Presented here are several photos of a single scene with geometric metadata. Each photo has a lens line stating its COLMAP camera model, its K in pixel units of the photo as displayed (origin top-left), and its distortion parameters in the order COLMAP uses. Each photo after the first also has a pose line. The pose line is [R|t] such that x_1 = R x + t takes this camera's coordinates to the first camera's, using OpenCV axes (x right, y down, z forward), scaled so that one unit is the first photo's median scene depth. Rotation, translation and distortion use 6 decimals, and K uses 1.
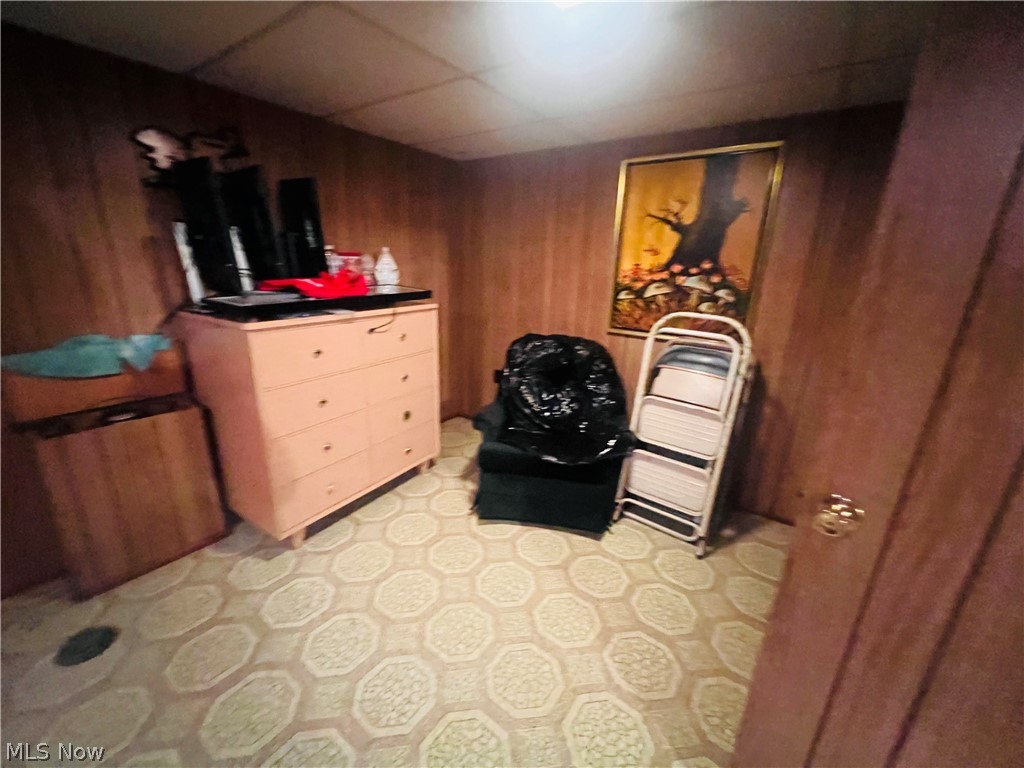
lens RADIAL K [[410.1, 0, 512.0], [0, 410.1, 382.4], [0, 0, 1]] dist [-0.001268, 0.000087]
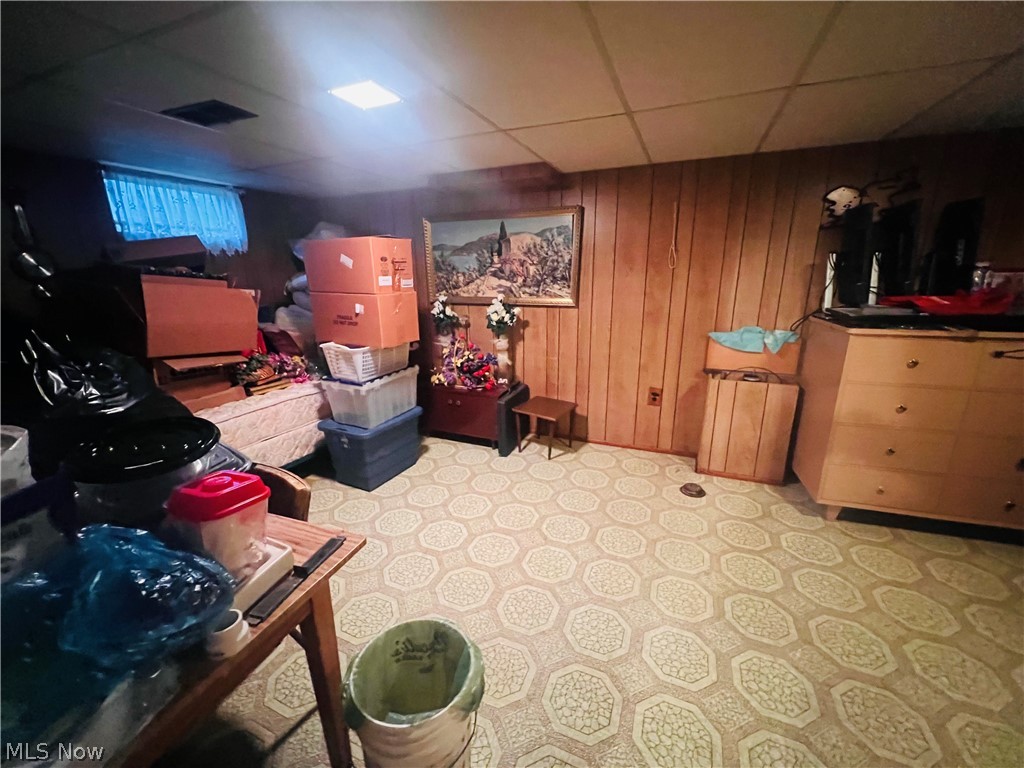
lens RADIAL K [[414.5, 0, 514.3], [0, 414.5, 382.2], [0, 0, 1]] dist [0.001216, 0.000235]
pose [[0.248381, 0.230142, -0.940926, 0.310381], [-0.257577, 0.952087, 0.164878, 0.065969], [0.933789, 0.201409, 0.295759, -0.307406]]
